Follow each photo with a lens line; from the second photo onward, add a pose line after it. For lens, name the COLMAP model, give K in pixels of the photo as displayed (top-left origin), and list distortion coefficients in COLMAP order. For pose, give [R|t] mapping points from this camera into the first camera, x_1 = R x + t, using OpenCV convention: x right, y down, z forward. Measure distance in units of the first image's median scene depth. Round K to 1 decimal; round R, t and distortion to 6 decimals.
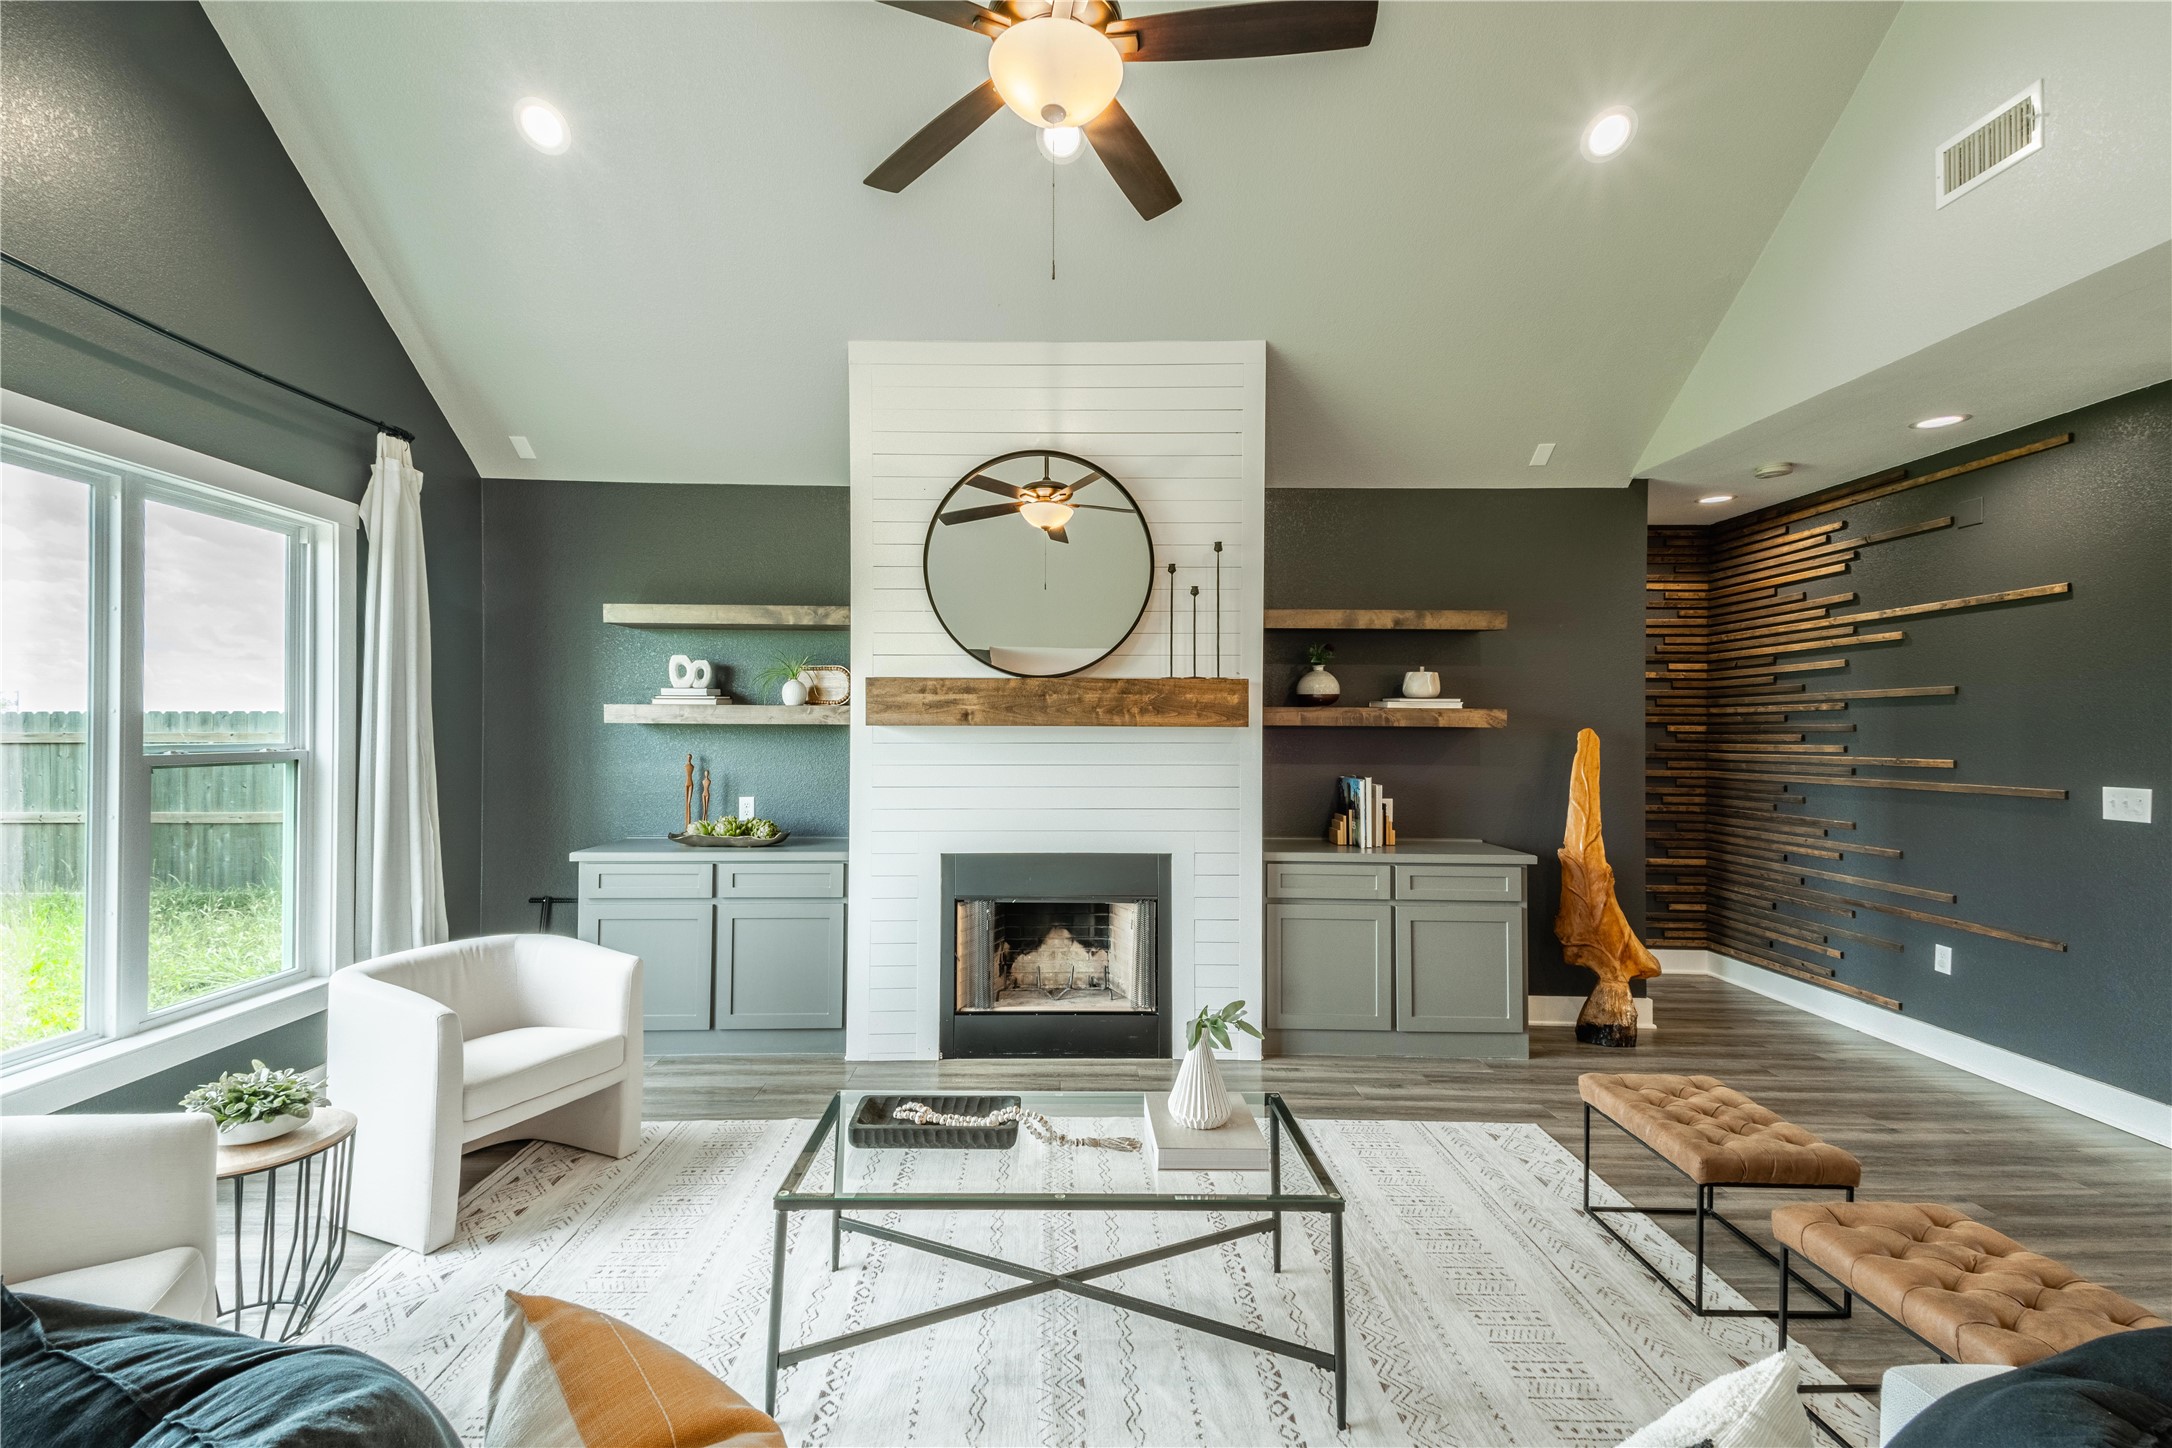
lens RADIAL K [[961.4, 0, 1057.1], [0, 961.4, 733.0], [0, 0, 1]] dist [0.044649, -0.021277]
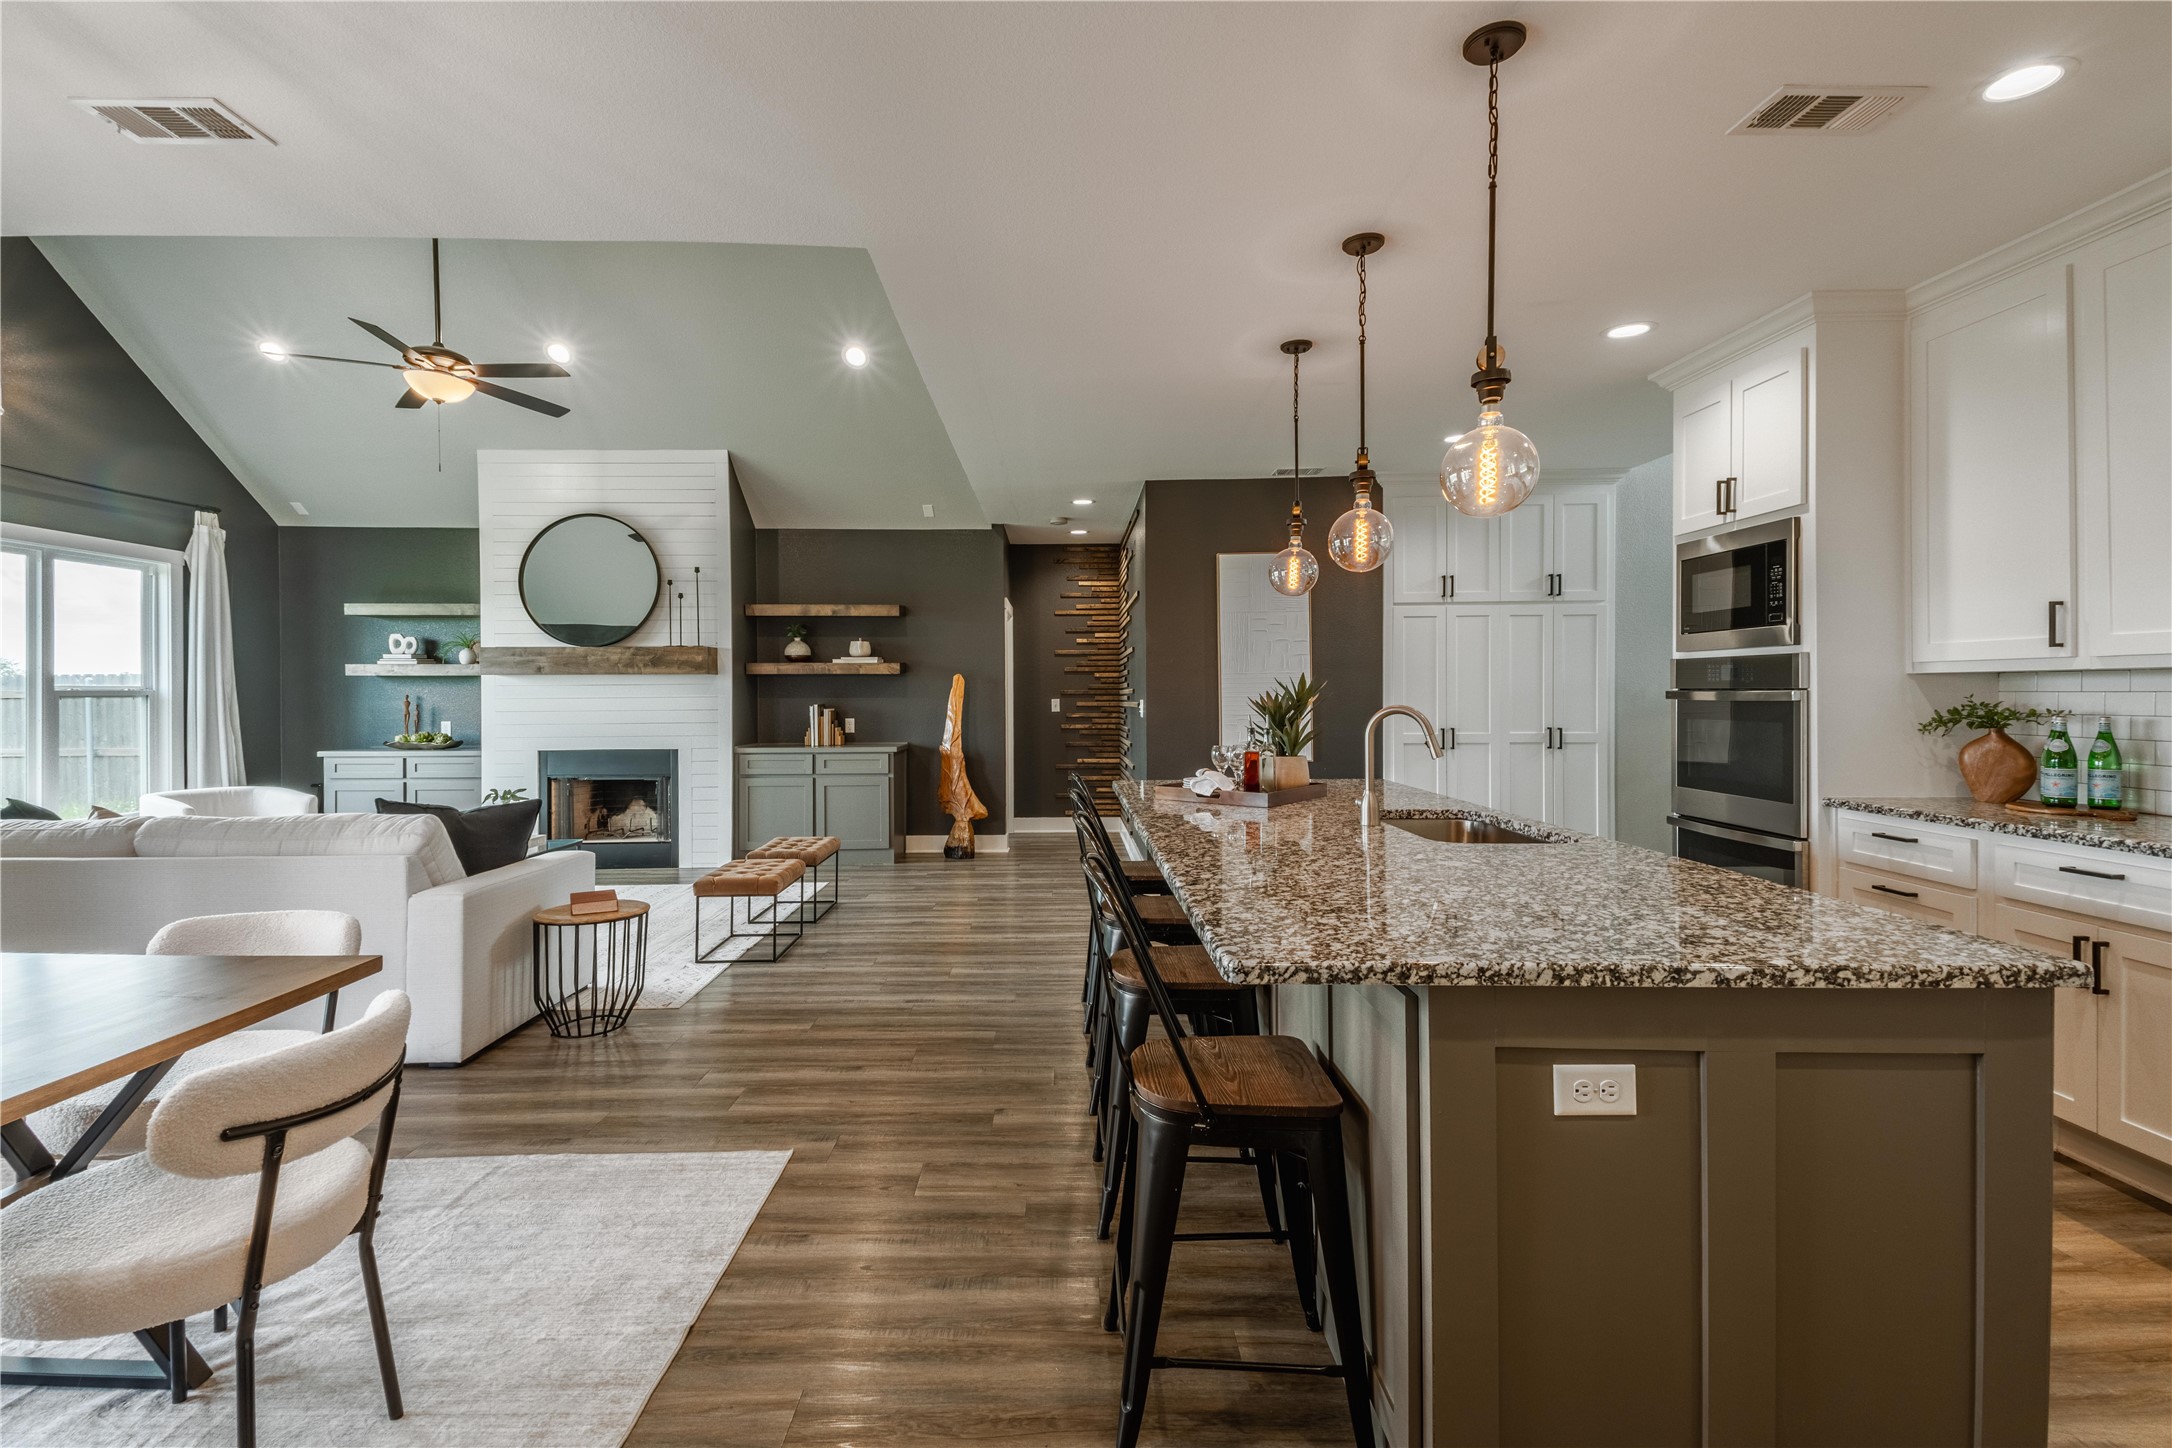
lens RADIAL K [[961.4, 0, 1085.5], [0, 961.4, 697.4], [0, 0, 1]] dist [0.044649, -0.021277]
pose [[0.999940, -0.009322, 0.005786, 0.829930], [0.009285, 0.999937, 0.006376, 0.029280], [-0.005845, -0.006322, 0.999963, -0.719715]]
